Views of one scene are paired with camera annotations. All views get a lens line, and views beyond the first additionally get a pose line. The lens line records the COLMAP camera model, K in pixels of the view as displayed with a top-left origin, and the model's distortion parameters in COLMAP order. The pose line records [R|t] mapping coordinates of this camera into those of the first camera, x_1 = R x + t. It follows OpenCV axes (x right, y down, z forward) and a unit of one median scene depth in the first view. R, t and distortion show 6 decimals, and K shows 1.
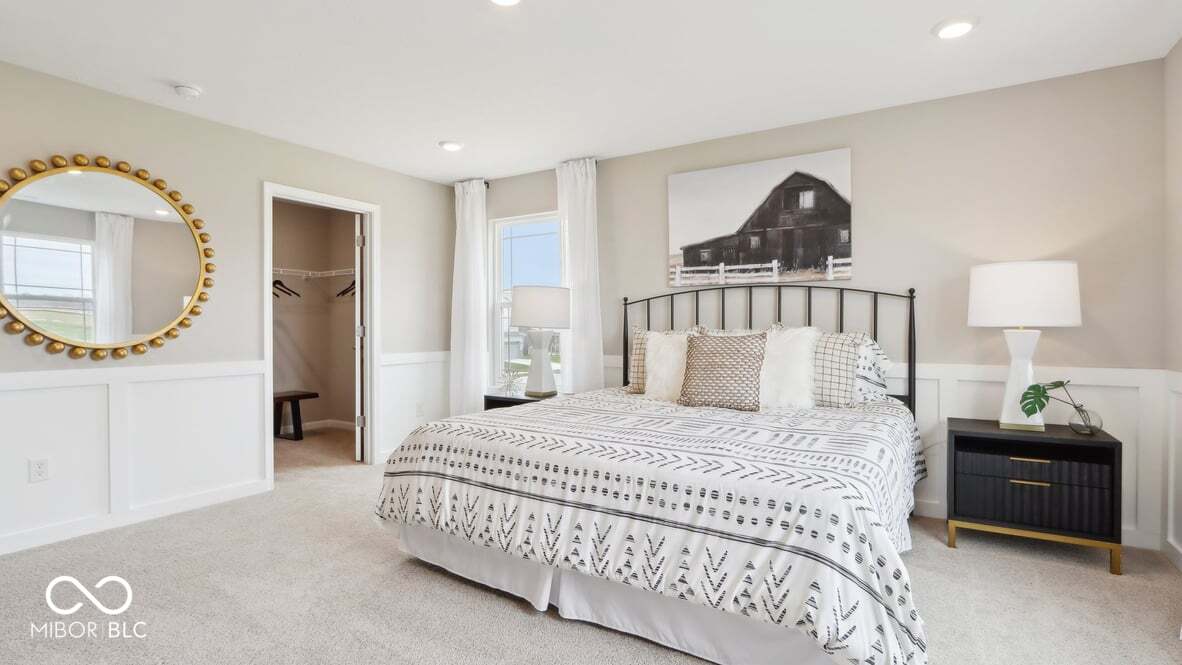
lens RADIAL K [[570.8, 0, 591.0], [0, 570.8, 332.5], [0, 0, 1]] dist [-0.016647, 0.000798]
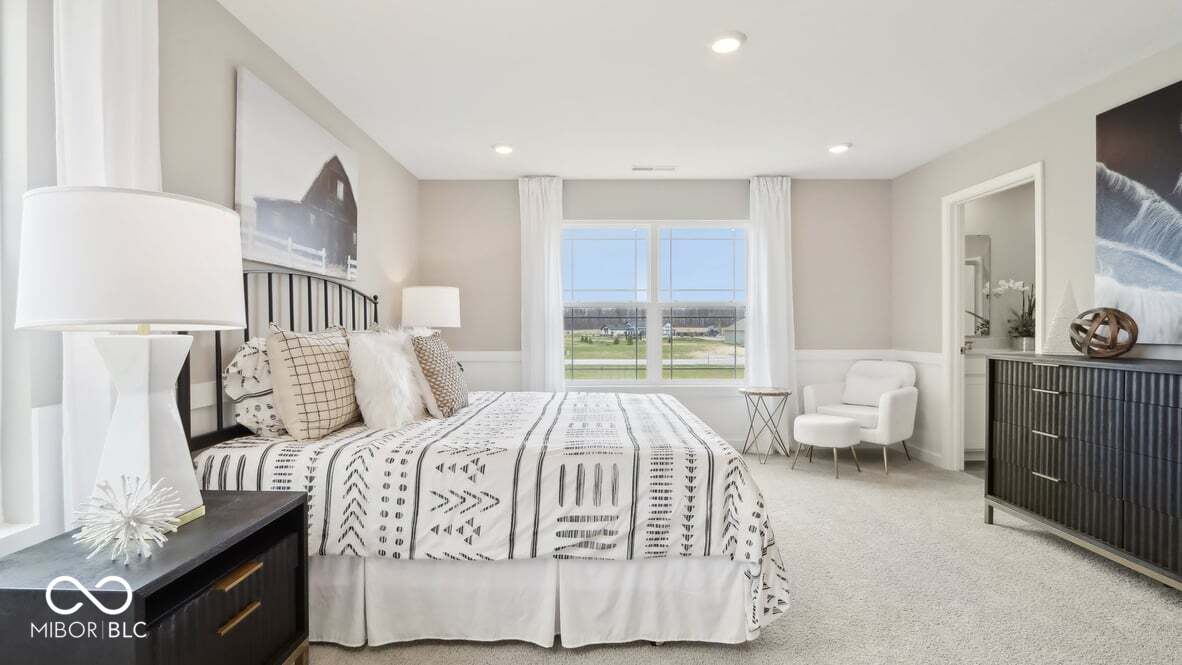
lens RADIAL K [[552.2, 0, 585.4], [0, 552.2, 330.4], [0, 0, 1]] dist [-0.022152, 0.001293]
pose [[-0.524136, -0.001531, 0.851633, -0.646740], [0.011723, 0.999891, 0.009012, -0.008690], [-0.851554, 0.014707, -0.524061, 1.228481]]
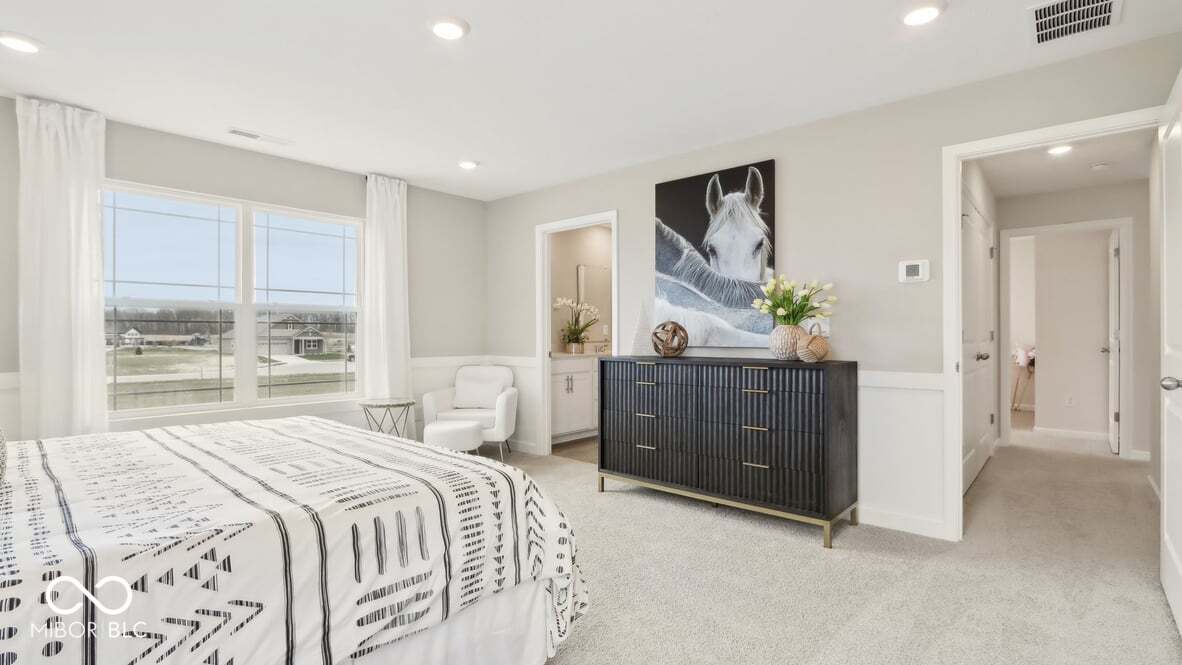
lens RADIAL K [[552.2, 0, 585.4], [0, 552.2, 330.4], [0, 0, 1]] dist [-0.022152, 0.001293]
pose [[-0.984668, 0.004068, 0.174389, -0.395691], [0.004513, 0.999987, 0.002160, -0.010493], [-0.174378, 0.002914, -0.984674, 1.323438]]
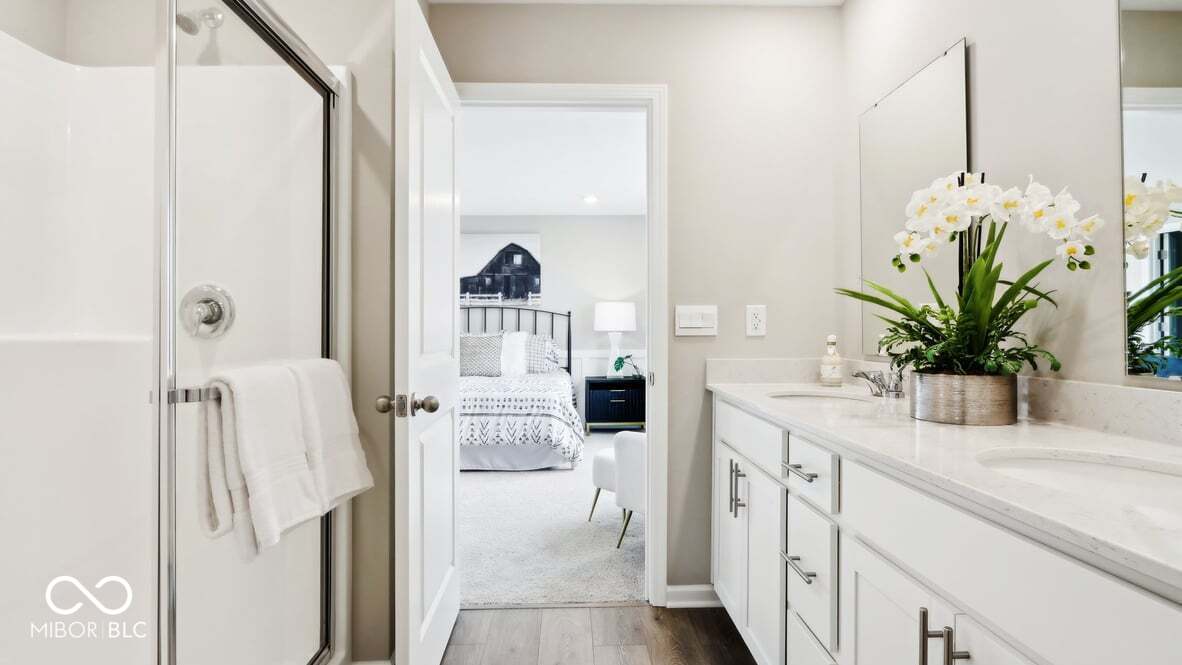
lens RADIAL K [[591.7, 0, 591.0], [0, 591.7, 332.5], [0, 0, 1]] dist [-0.000630, -0.000011]
pose [[0.831766, -0.001314, 0.555125, -0.494356], [0.004174, 0.999984, -0.003886, 0.002417], [-0.555111, 0.005549, 0.831758, -0.719663]]
